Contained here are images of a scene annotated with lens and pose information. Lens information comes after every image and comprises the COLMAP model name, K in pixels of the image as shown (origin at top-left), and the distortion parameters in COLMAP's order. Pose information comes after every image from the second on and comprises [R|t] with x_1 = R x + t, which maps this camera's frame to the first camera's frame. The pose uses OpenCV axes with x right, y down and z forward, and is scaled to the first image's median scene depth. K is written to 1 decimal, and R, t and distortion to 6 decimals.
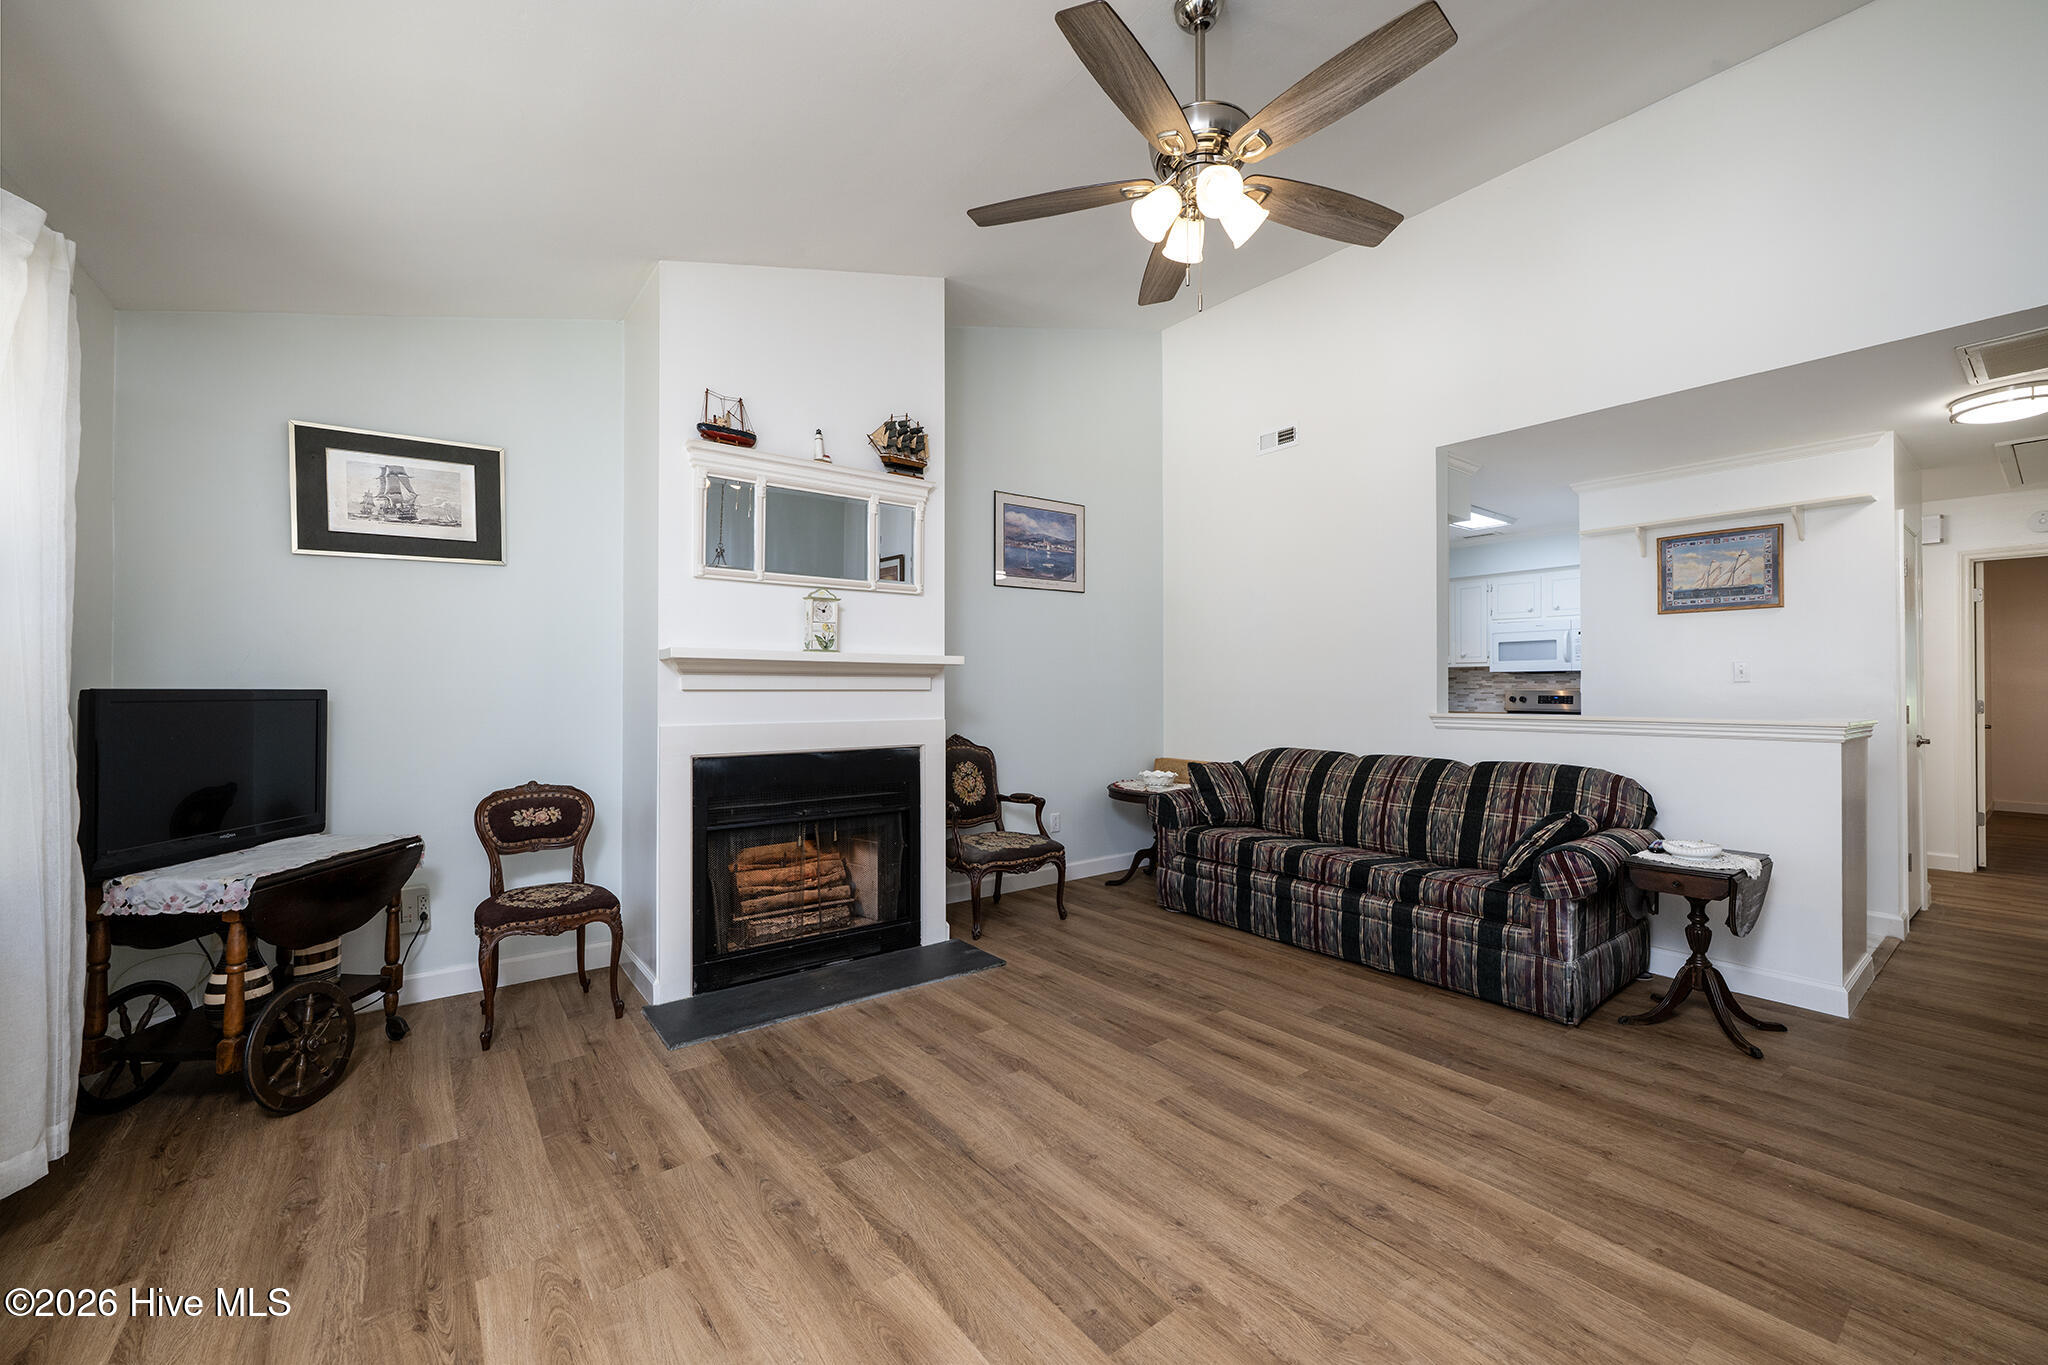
lens RADIAL K [[821.3, 0, 1029.0], [0, 821.3, 675.6], [0, 0, 1]] dist [-0.003428, -0.000067]
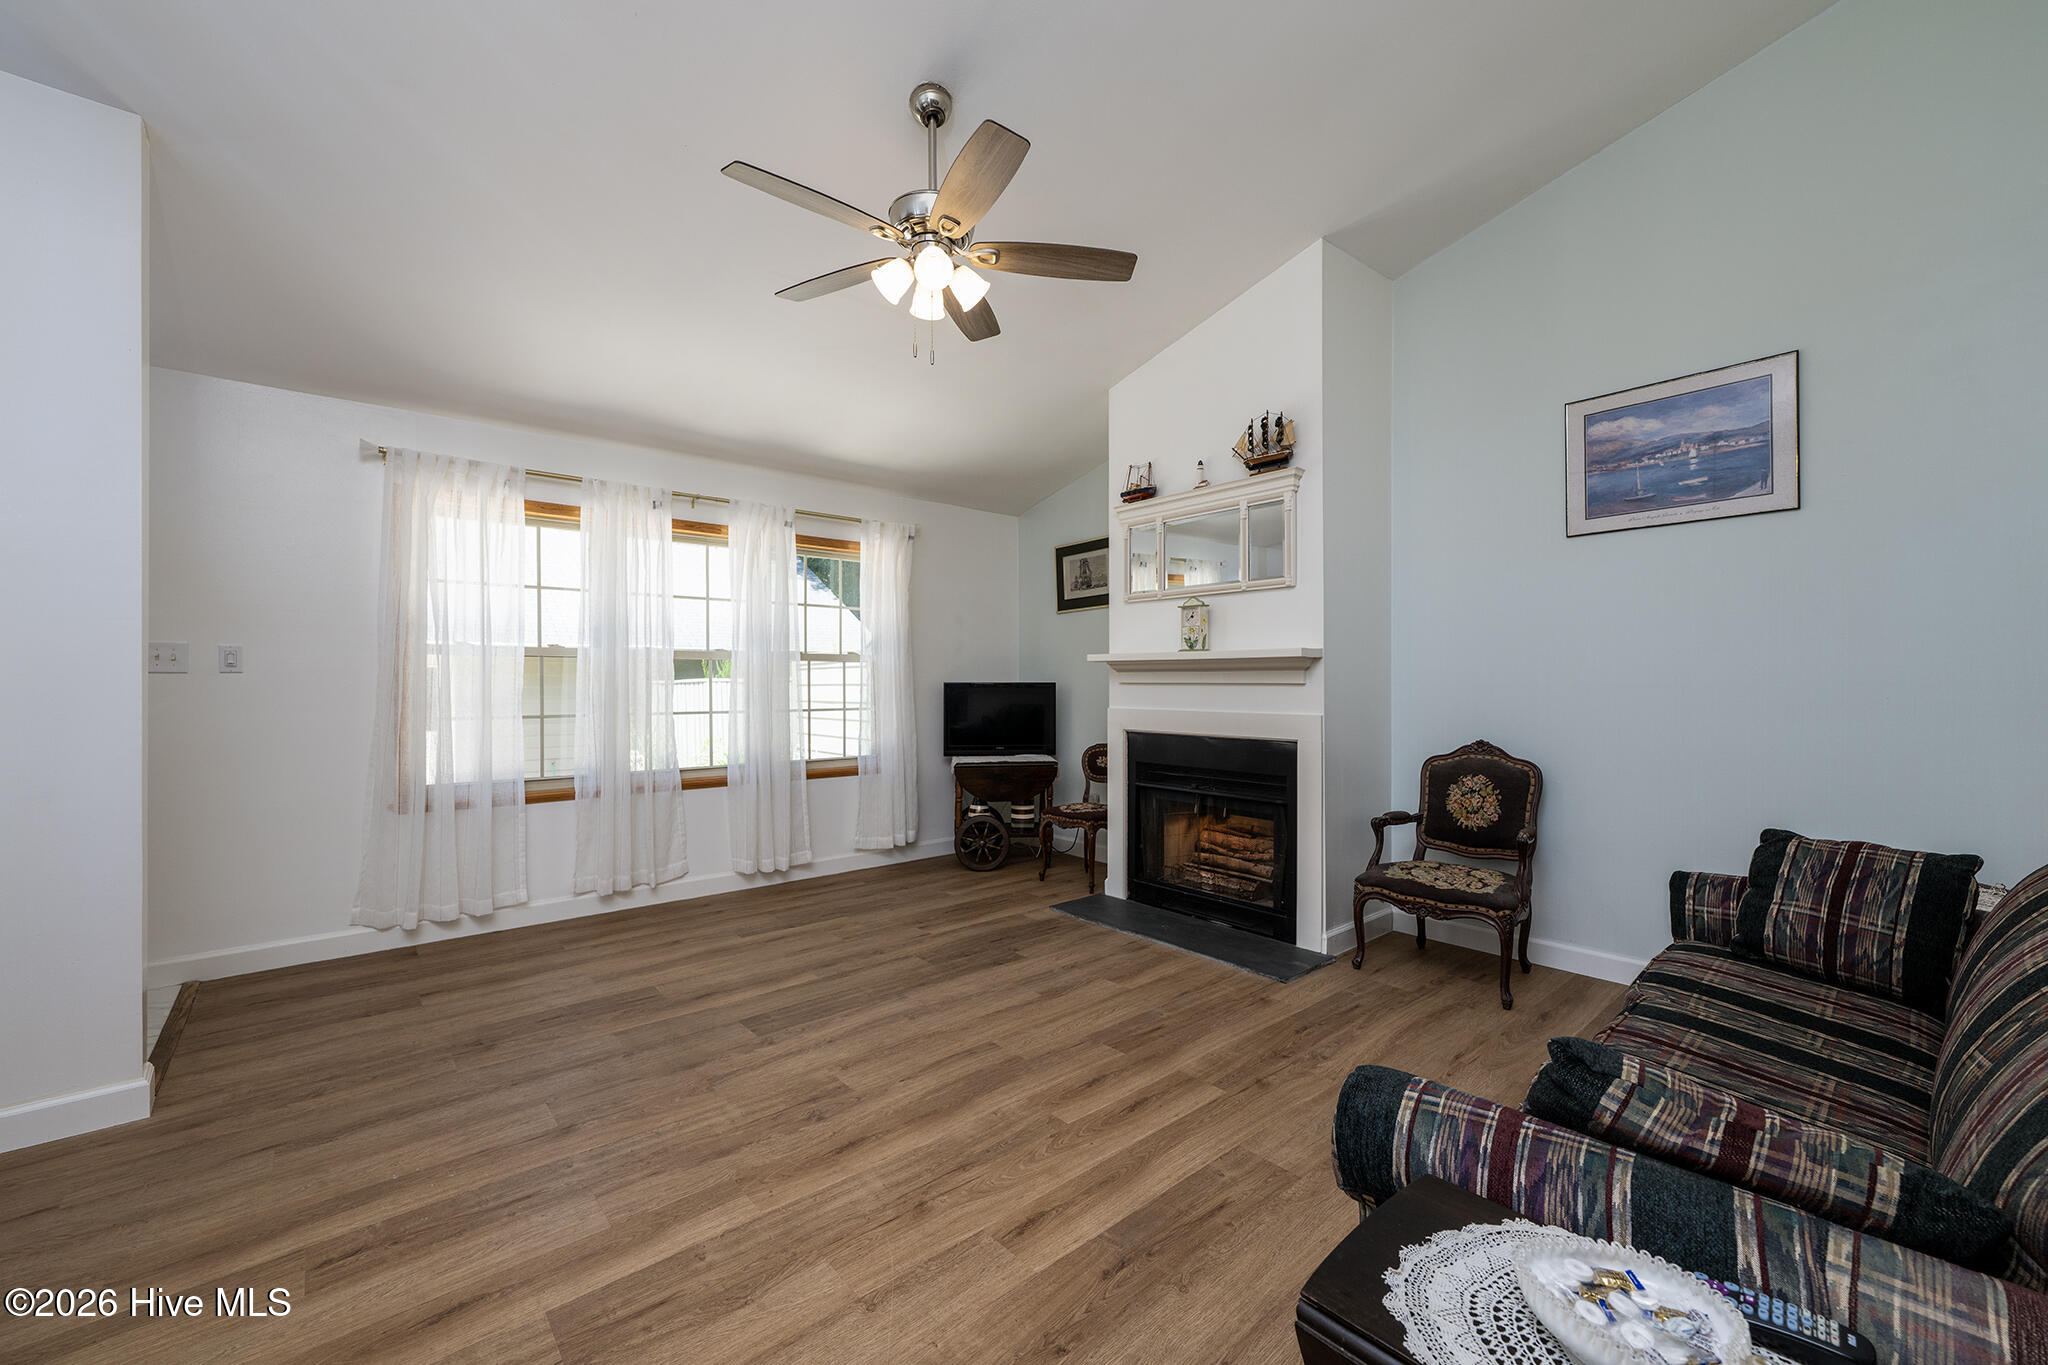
lens RADIAL K [[821.3, 0, 1032.4], [0, 821.3, 688.1], [0, 0, 1]] dist [-0.003428, -0.000067]
pose [[0.055294, 0.005788, -0.998453, 0.948625], [0.013922, 0.999882, 0.006567, 0.013796], [0.998373, -0.014264, 0.055207, 0.731207]]
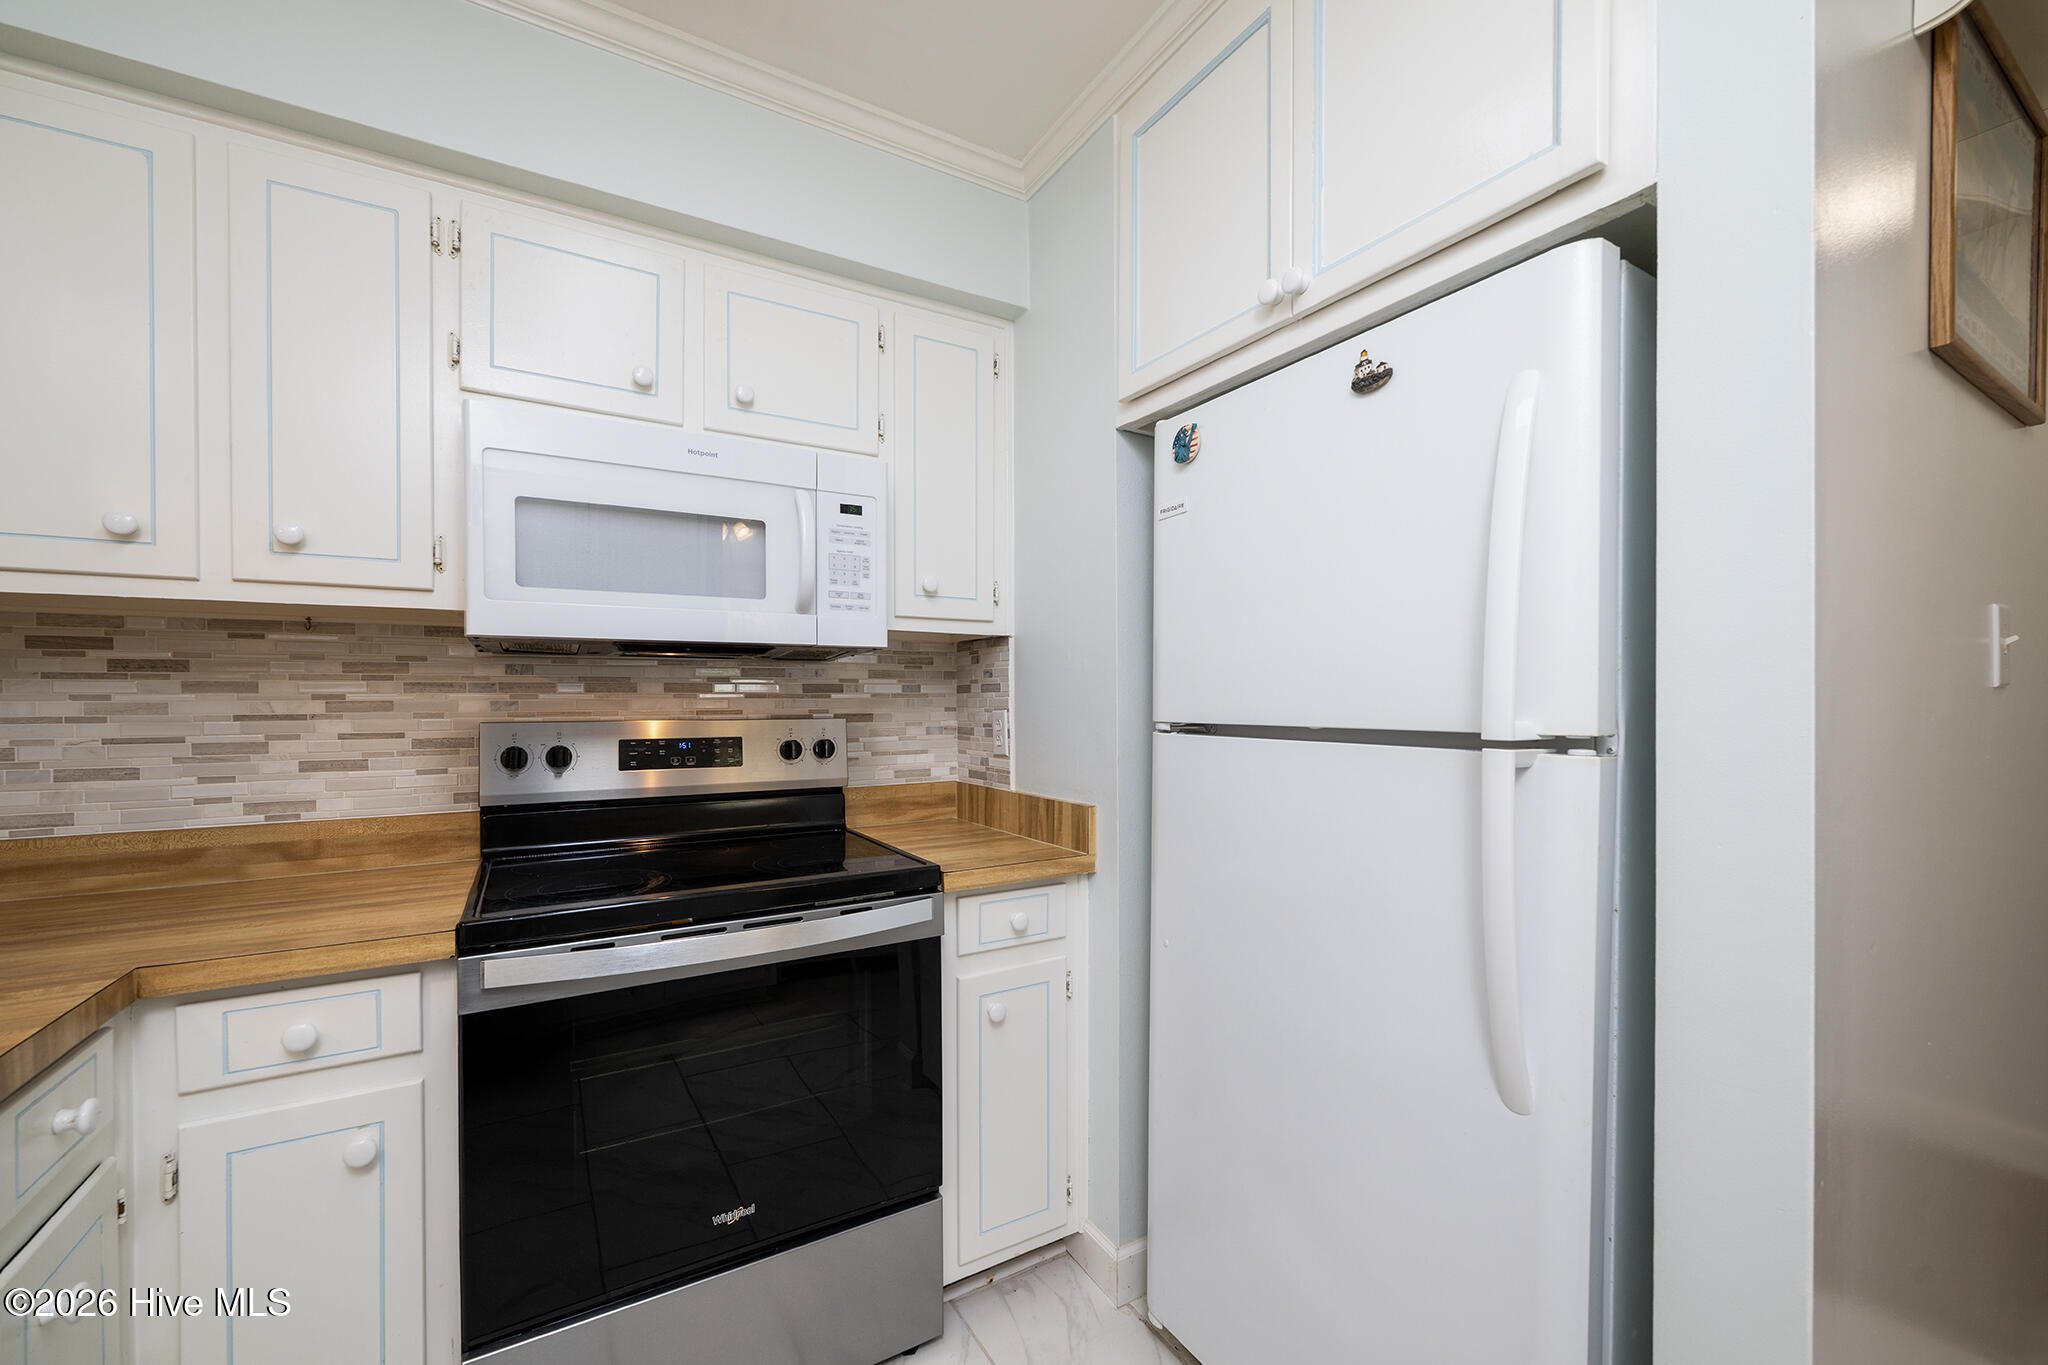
lens RADIAL K [[821.3, 0, 1032.4], [0, 821.3, 708.4], [0, 0, 1]] dist [-0.003428, -0.000067]
pose [[0.094127, -0.012938, 0.995476, 0.777328], [-0.004088, 0.999902, 0.013382, 0.021601], [-0.995552, -0.005329, 0.094065, 1.766926]]
